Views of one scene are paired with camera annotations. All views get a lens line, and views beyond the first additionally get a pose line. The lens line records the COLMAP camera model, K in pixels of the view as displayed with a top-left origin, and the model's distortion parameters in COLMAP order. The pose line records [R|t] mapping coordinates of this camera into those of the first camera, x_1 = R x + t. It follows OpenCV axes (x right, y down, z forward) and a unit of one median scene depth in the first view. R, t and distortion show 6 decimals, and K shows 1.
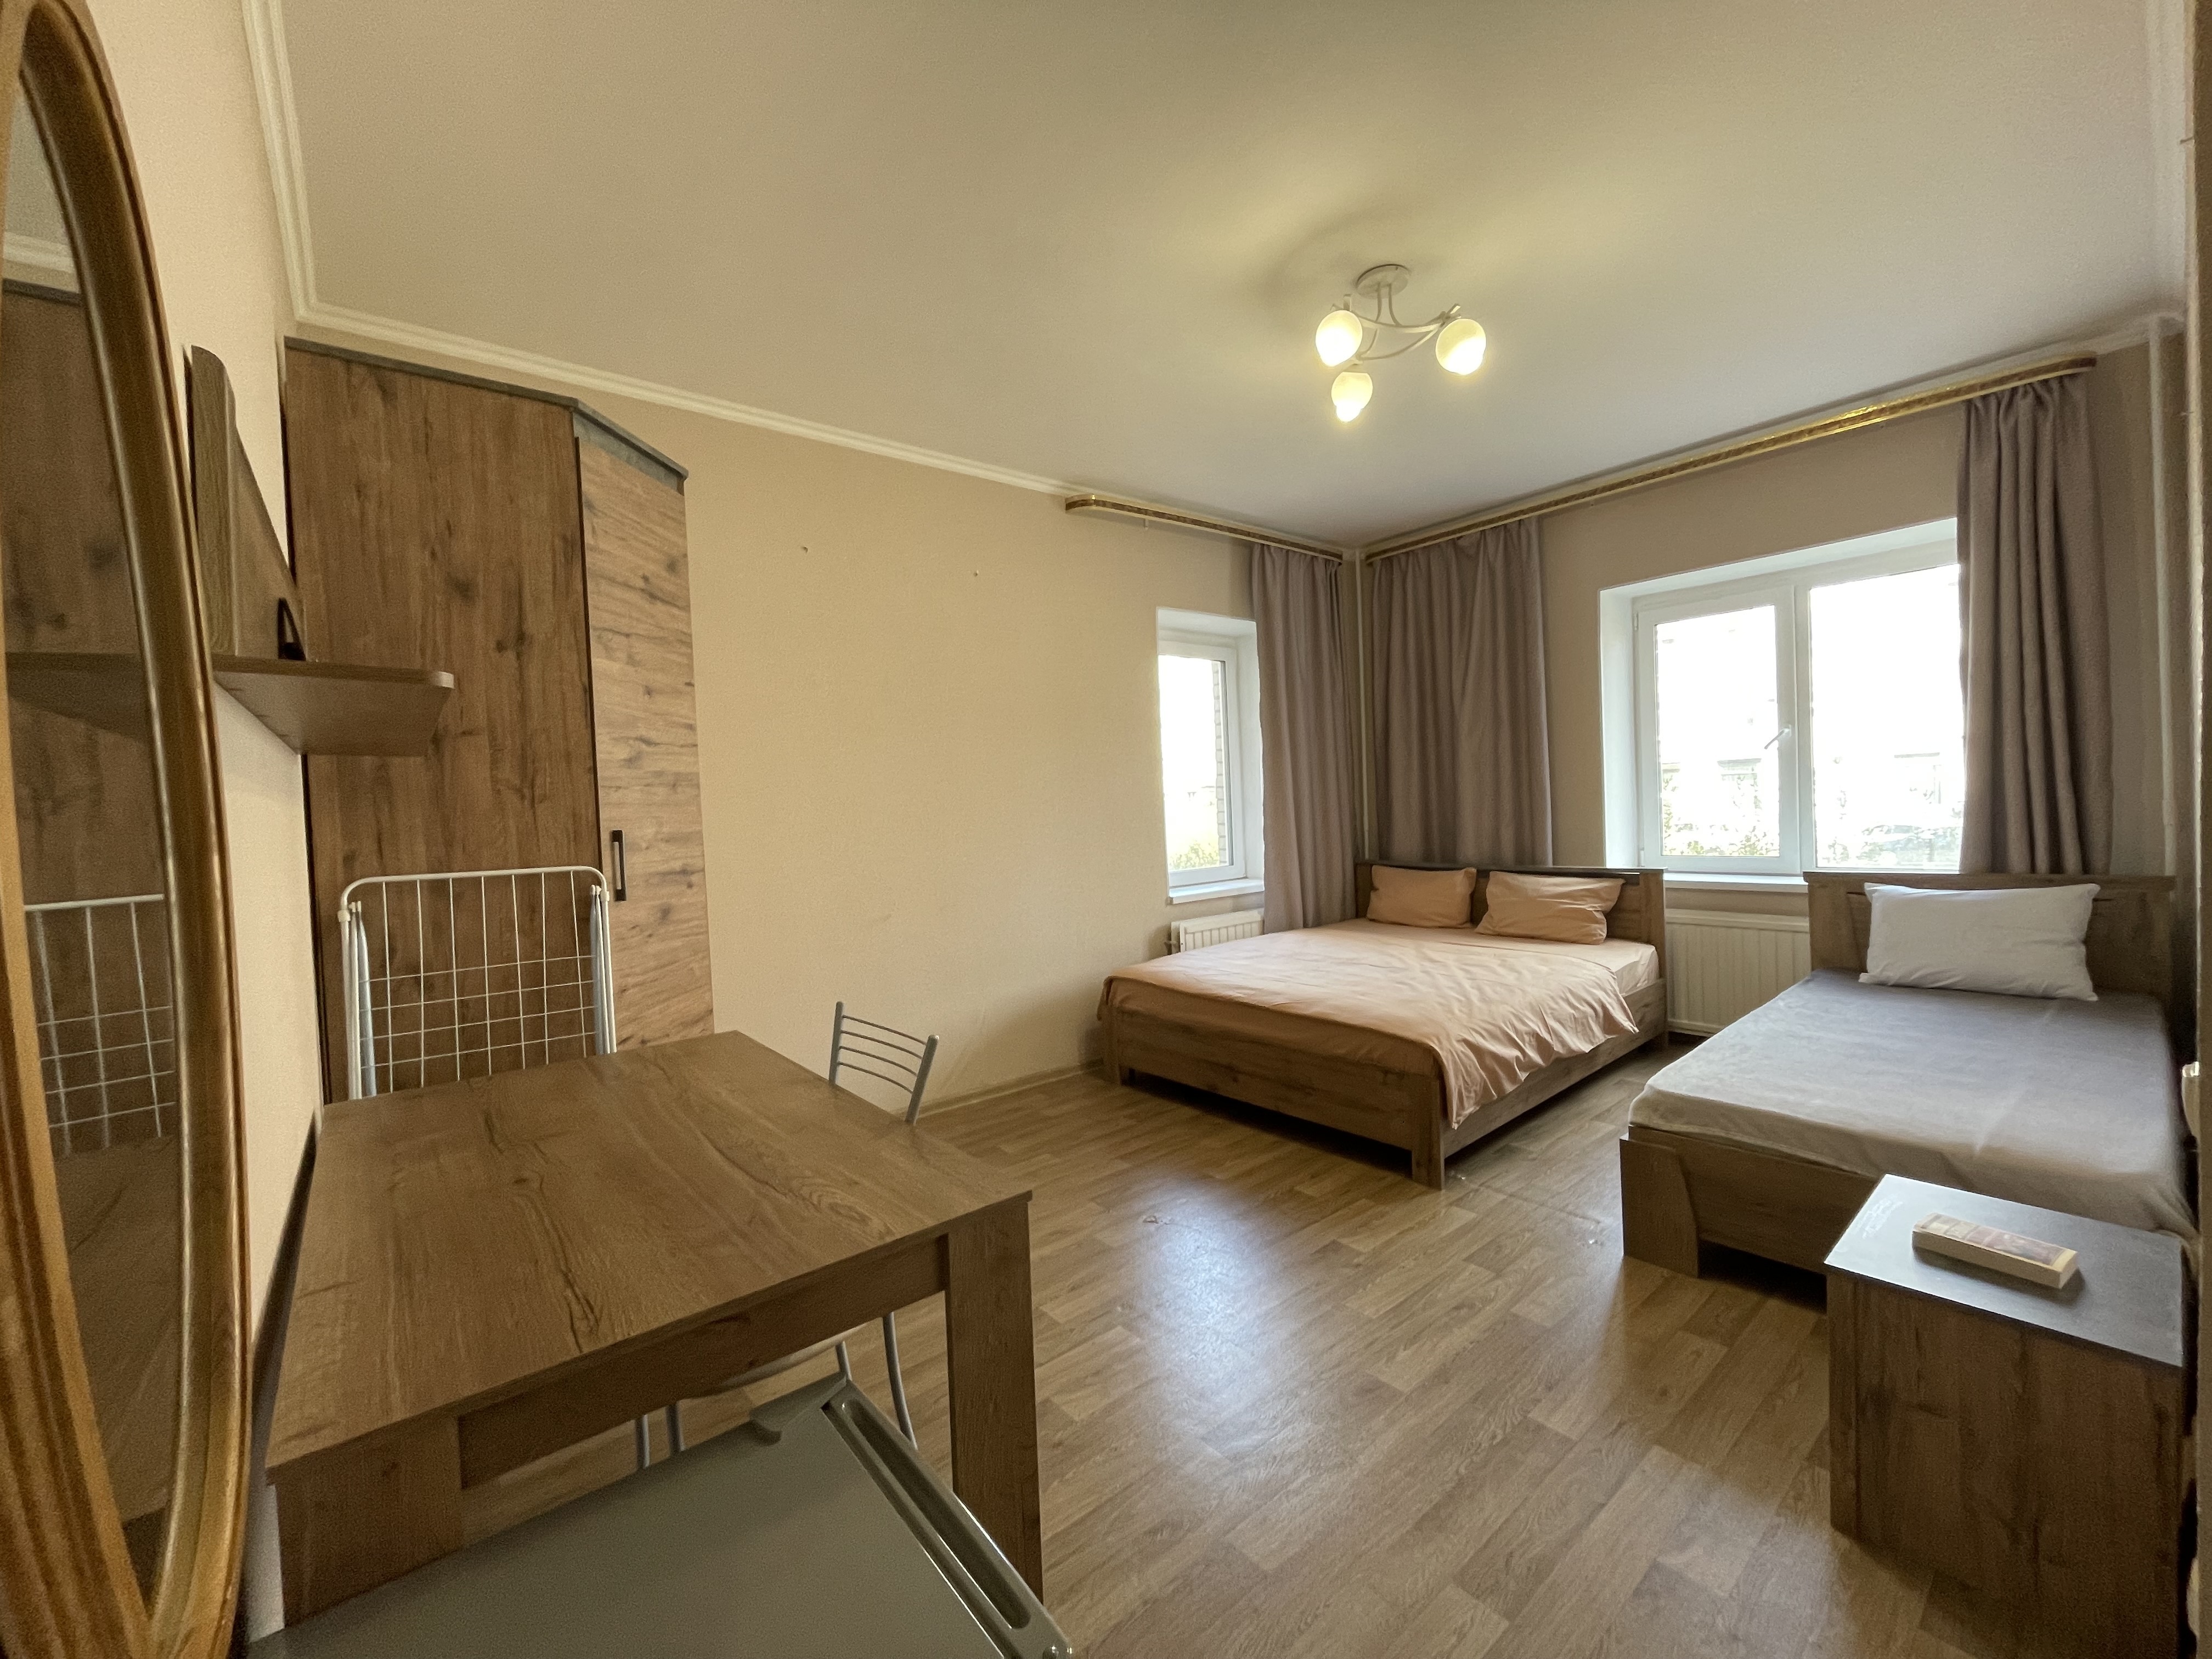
lens RADIAL K [[891.7, 0, 1107.6], [0, 891.7, 824.3], [0, 0, 1]] dist [-0.002974, -0.000503]
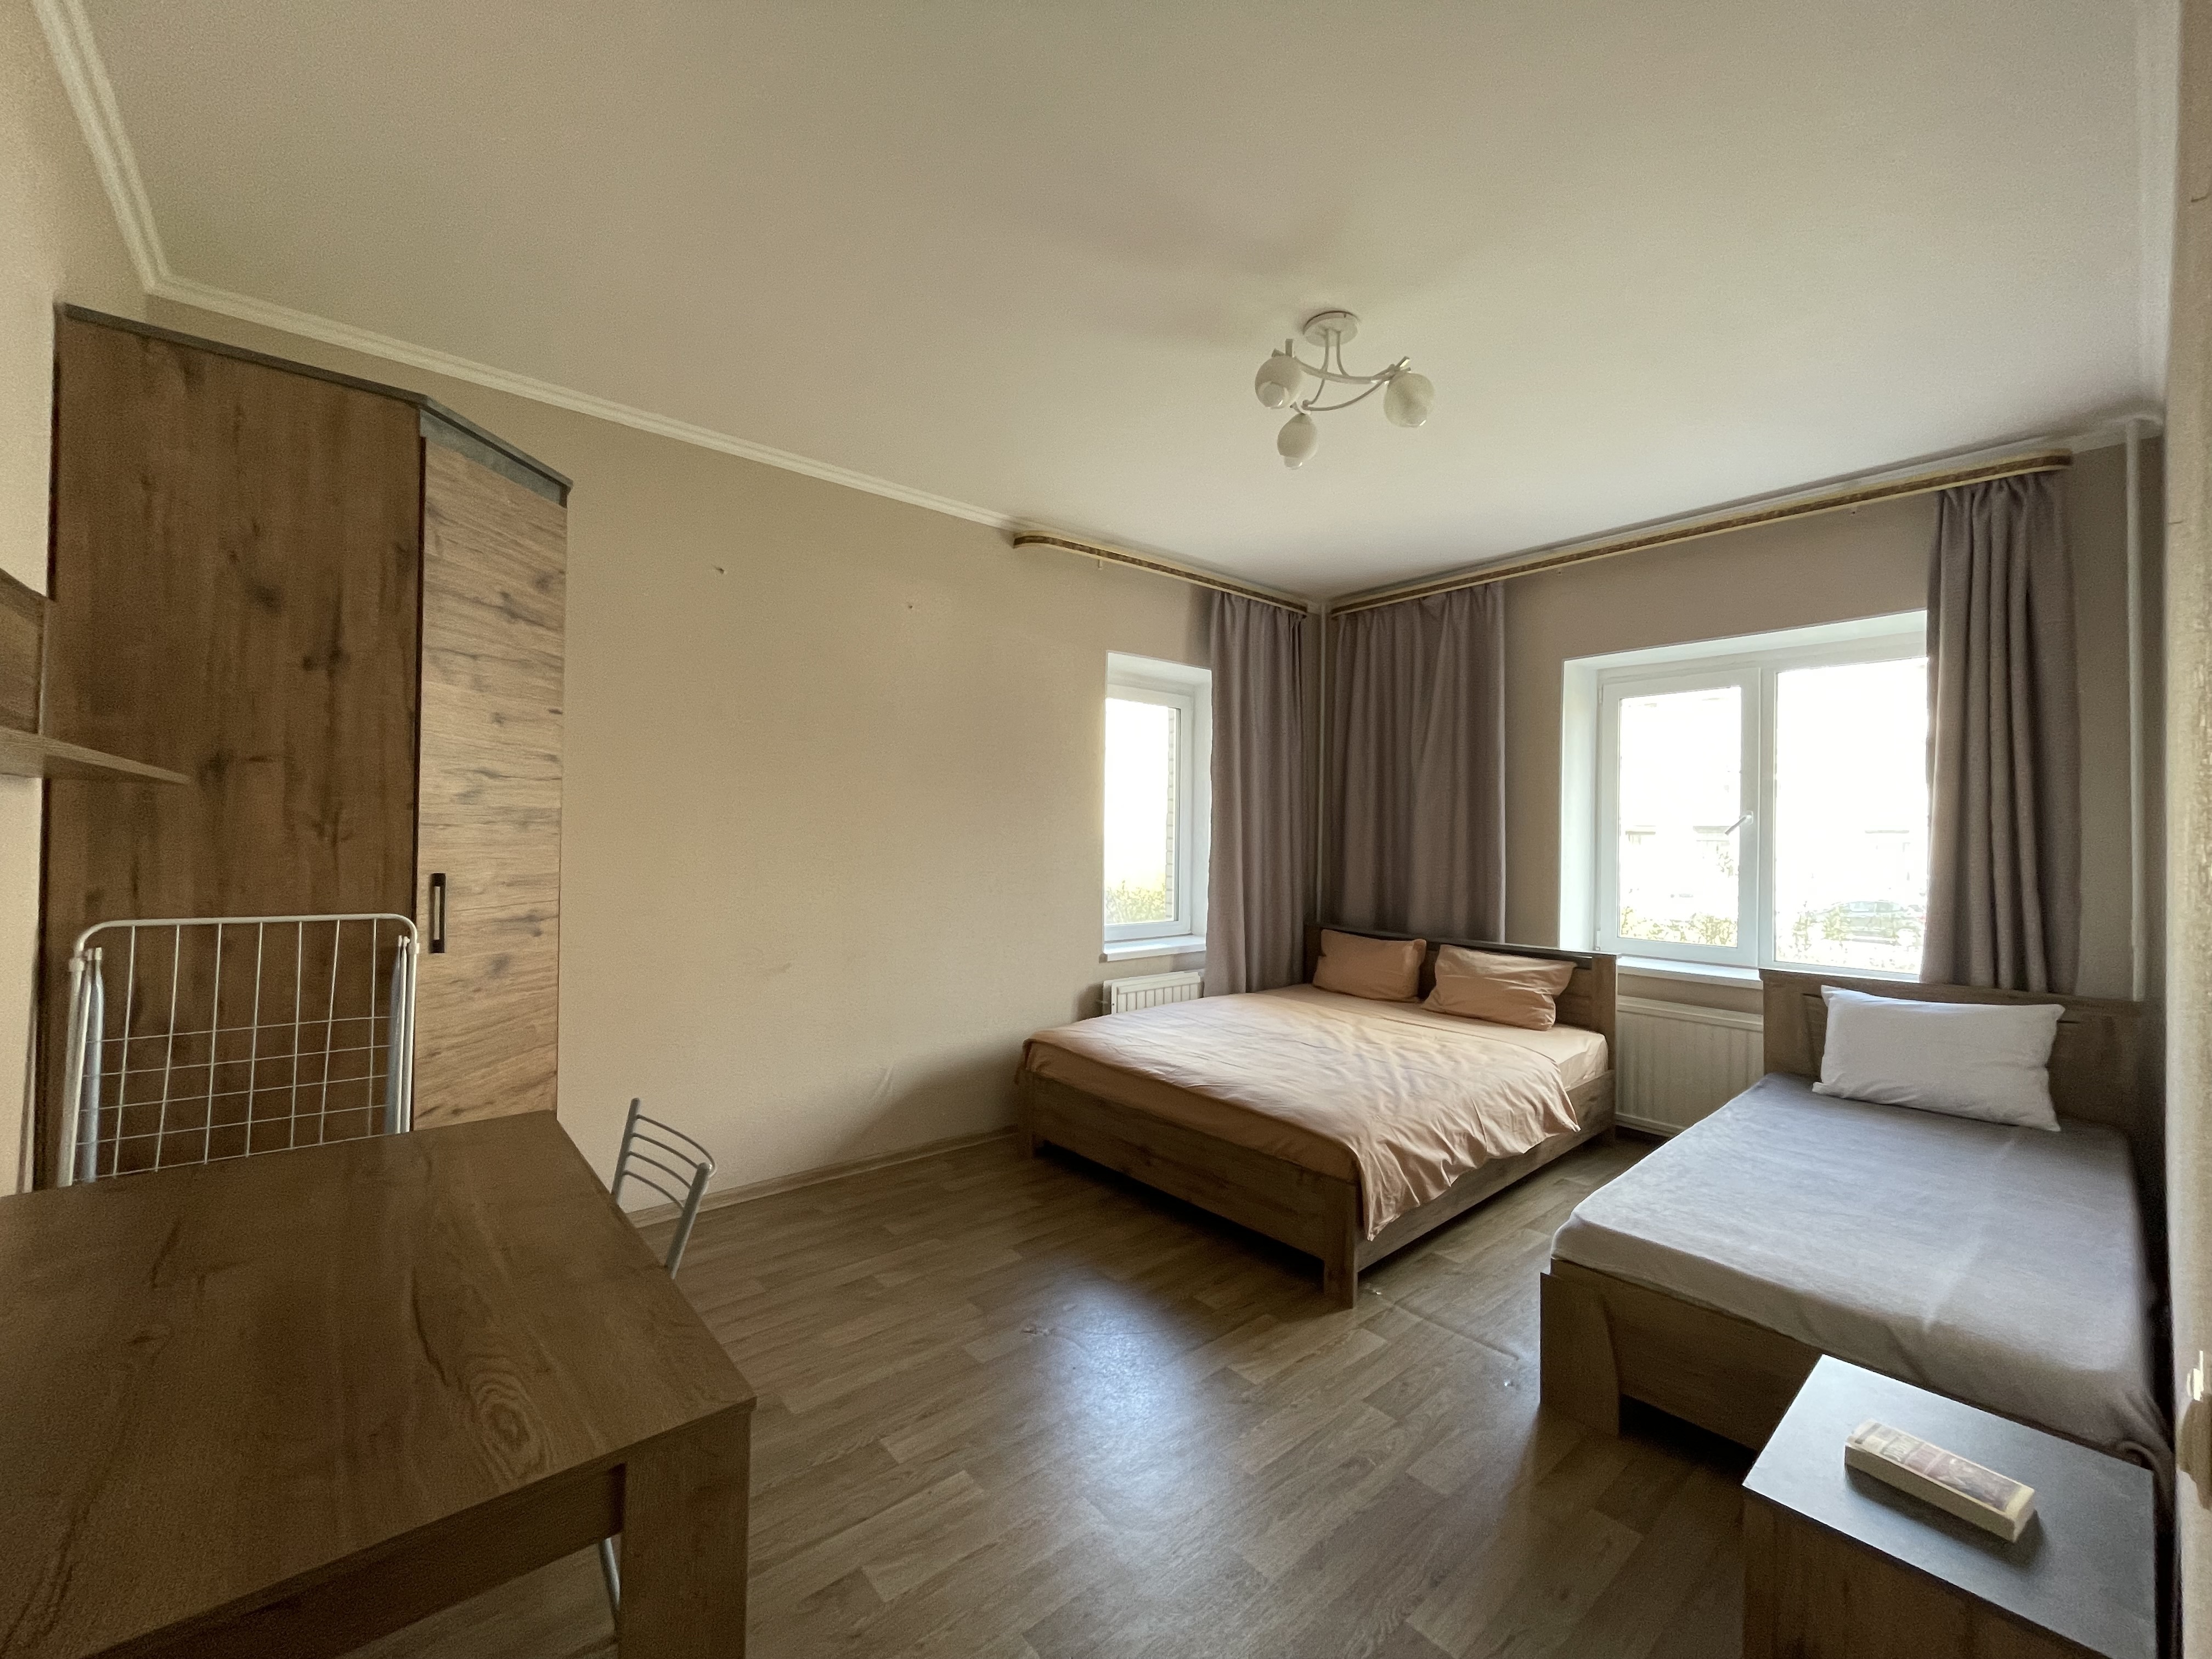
lens RADIAL K [[891.7, 0, 1106.8], [0, 891.7, 826.1], [0, 0, 1]] dist [-0.002974, -0.000503]
pose [[0.998290, 0.055749, 0.017594, 0.068767], [-0.055163, 0.997957, -0.032220, -0.034091], [-0.019355, 0.031194, 0.999326, 0.065821]]
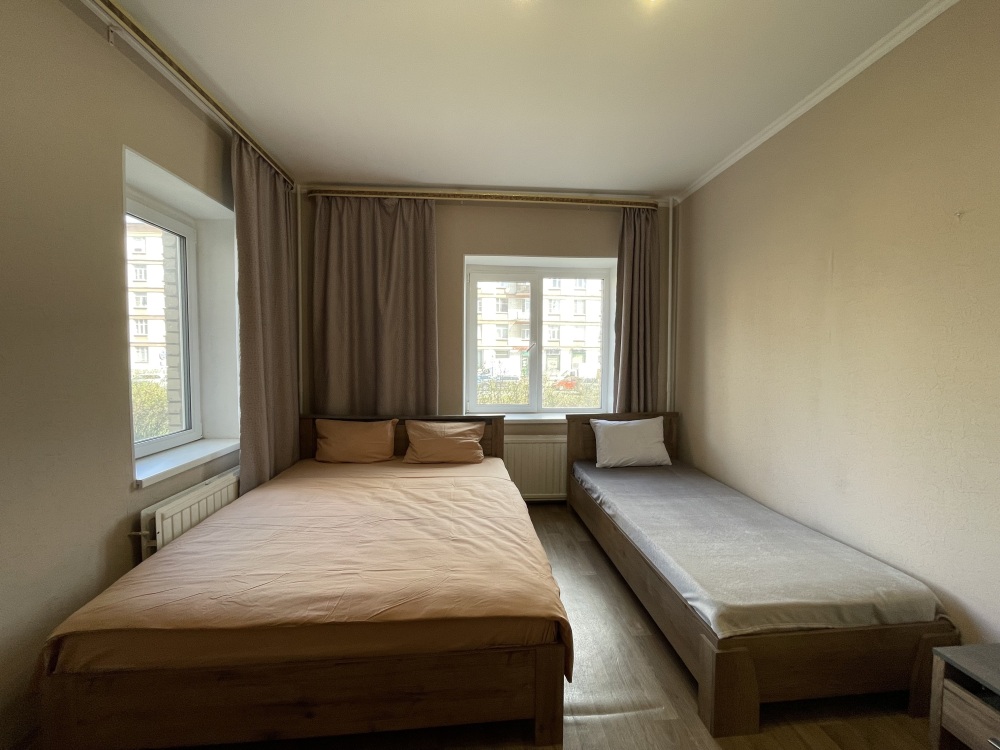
lens RADIAL K [[403.1, 0, 501.9], [0, 403.1, 375.3], [0, 0, 1]] dist [-0.002974, -0.000503]
pose [[0.572765, 0.008532, 0.819675, -0.070775], [-0.012916, 0.999916, -0.001383, -0.038221], [-0.819618, -0.009794, 0.572827, 0.680337]]
